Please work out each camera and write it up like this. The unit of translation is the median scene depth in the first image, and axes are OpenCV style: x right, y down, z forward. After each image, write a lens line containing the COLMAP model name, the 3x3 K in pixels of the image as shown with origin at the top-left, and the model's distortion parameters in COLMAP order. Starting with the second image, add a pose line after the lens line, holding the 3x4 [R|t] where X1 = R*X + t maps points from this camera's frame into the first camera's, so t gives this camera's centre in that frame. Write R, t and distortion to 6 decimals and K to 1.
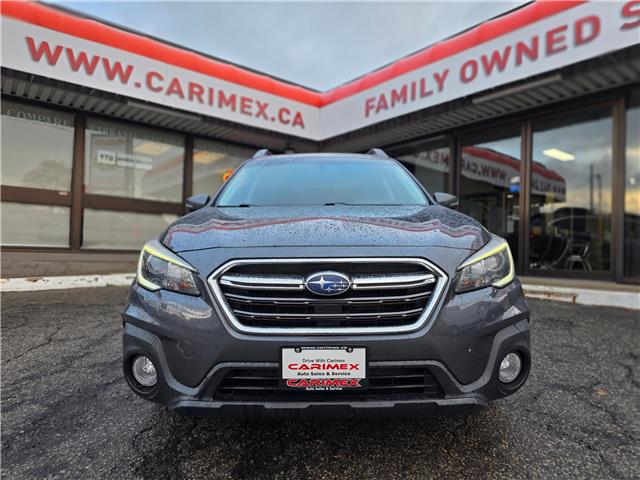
lens RADIAL K [[429.5, 0, 319.1], [0, 429.5, 243.3], [0, 0, 1]] dist [0.044024, -0.047364]
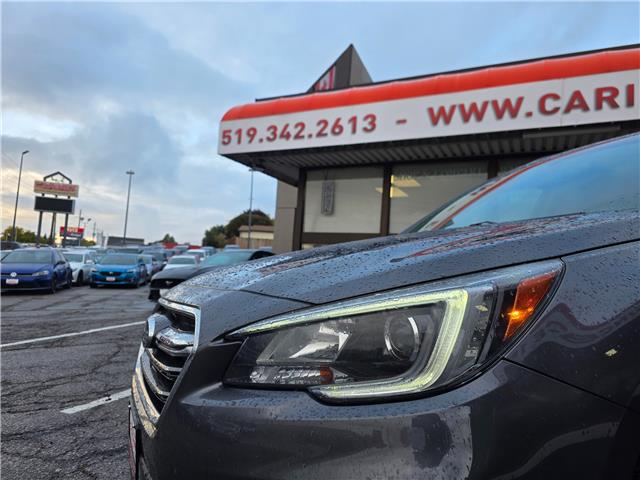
lens RADIAL K [[429.5, 0, 319.1], [0, 429.5, 243.3], [0, 0, 1]] dist [0.044024, -0.047364]
pose [[0.433758, -0.062044, -0.898891, 0.250880], [-0.025409, 0.996387, -0.081034, -0.003459], [0.900671, 0.057989, 0.430614, 0.255910]]
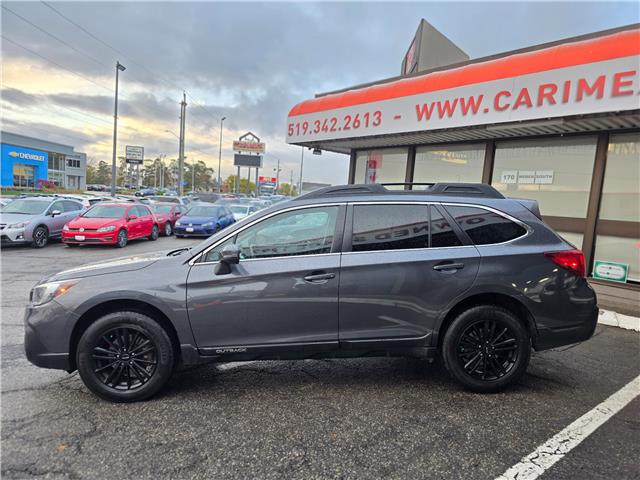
lens RADIAL K [[428.2, 0, 332.5], [0, 428.2, 240.2], [0, 0, 1]] dist [0.061835, -0.053884]
pose [[0.045149, 0.064161, -0.996918, 0.767830], [-0.047405, 0.996949, 0.062016, -0.123285], [0.997855, 0.044458, 0.048053, 0.724086]]
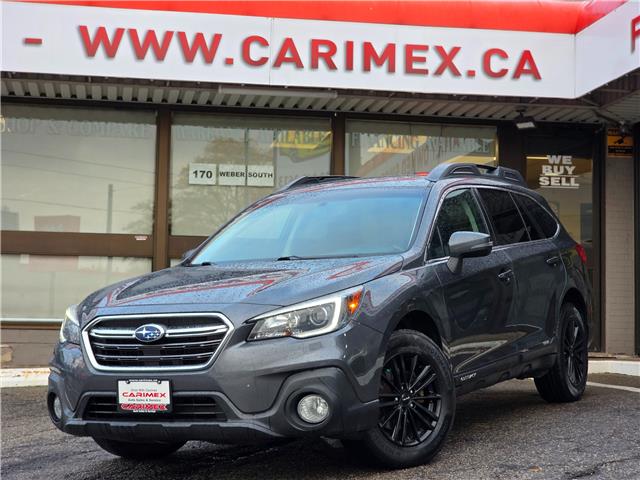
lens RADIAL K [[1192.1, 0, 320.0], [0, 1192.1, 240.0], [0, 0, 1]] dist [0.017943, 0.098318]
pose [[0.879733, -0.051601, -0.472660, 0.619778], [0.021560, 0.997400, -0.068758, 0.019960], [0.474979, 0.050298, 0.878559, -0.552302]]
